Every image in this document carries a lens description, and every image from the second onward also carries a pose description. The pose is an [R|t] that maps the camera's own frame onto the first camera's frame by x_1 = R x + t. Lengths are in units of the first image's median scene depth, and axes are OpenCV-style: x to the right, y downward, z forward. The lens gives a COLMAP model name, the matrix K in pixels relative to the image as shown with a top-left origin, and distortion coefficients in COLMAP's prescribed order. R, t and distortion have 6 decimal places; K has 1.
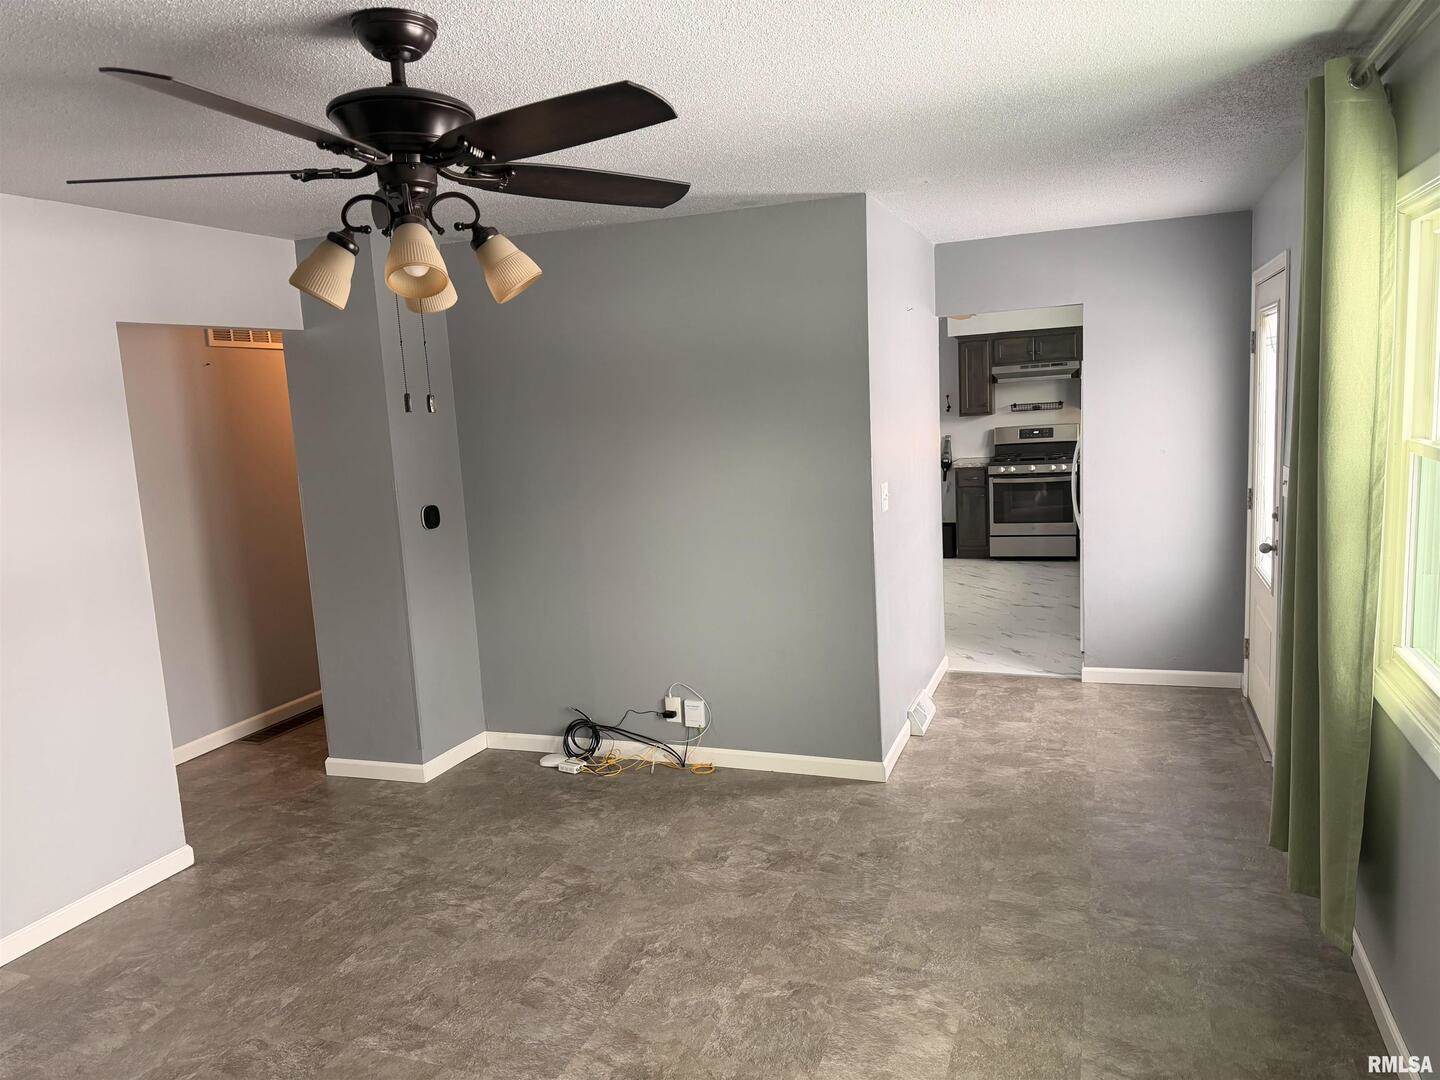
lens RADIAL K [[1002.1, 0, 709.7], [0, 1002.1, 543.5], [0, 0, 1]] dist [0.009411, -0.000342]
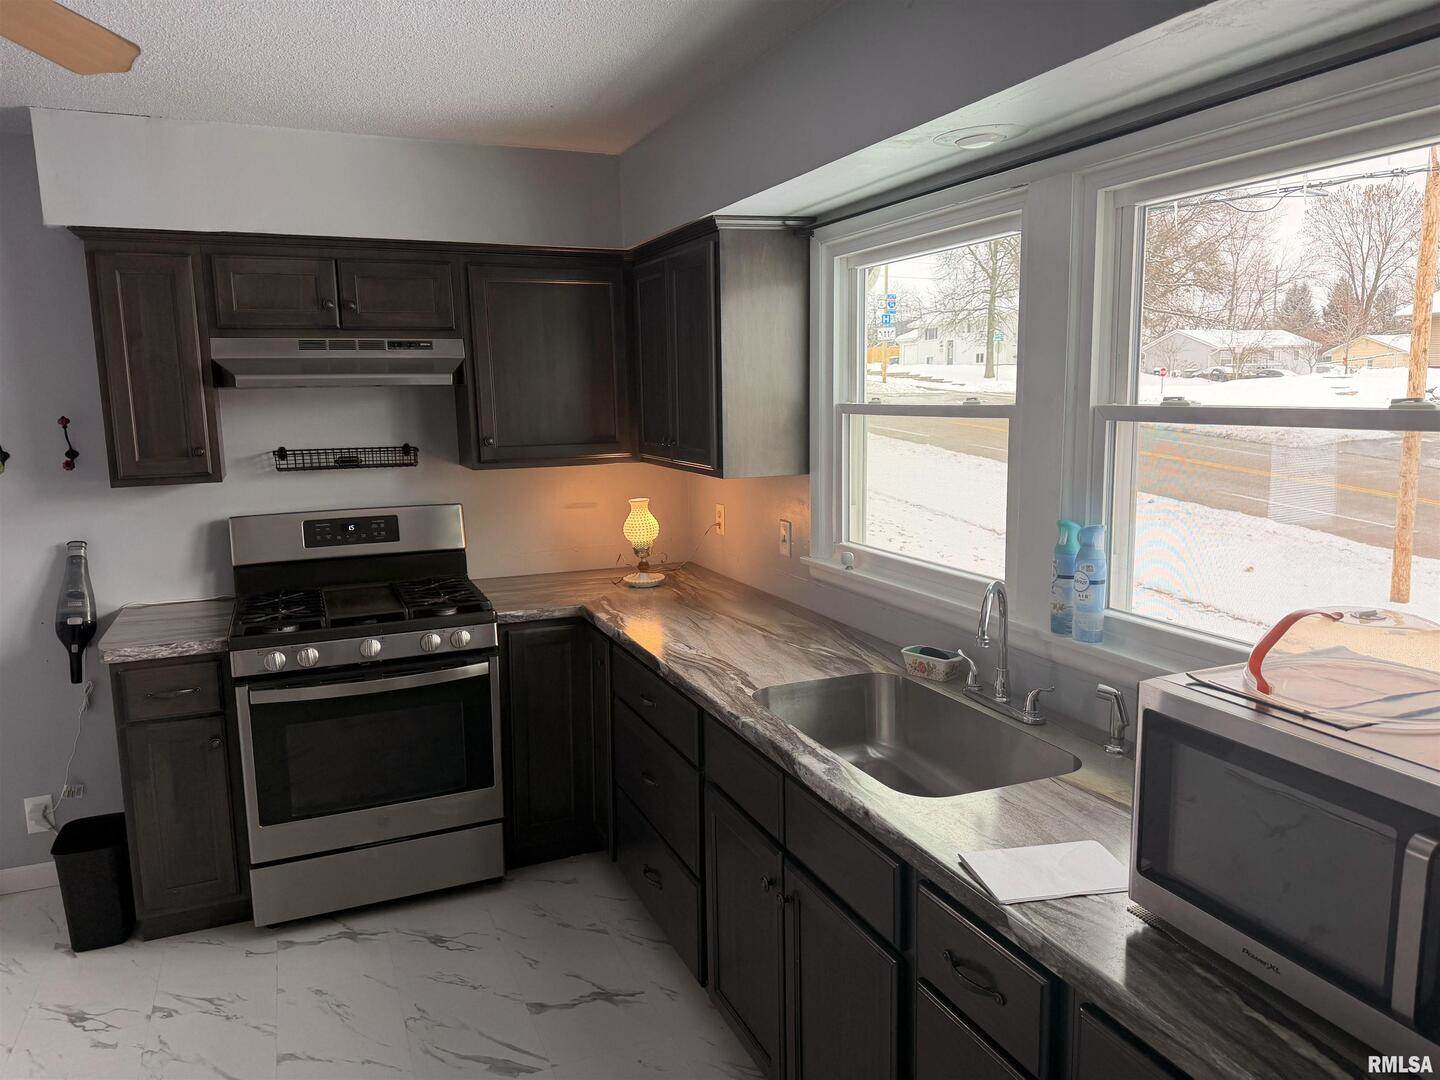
lens RADIAL K [[1002.1, 0, 710.0], [0, 1002.1, 554.2], [0, 0, 1]] dist [0.009411, -0.000342]
pose [[0.713769, -0.061556, 0.697671, 0.164734], [0.075615, 0.997081, 0.010614, -0.096438], [-0.696287, 0.045179, 0.716340, 0.654410]]
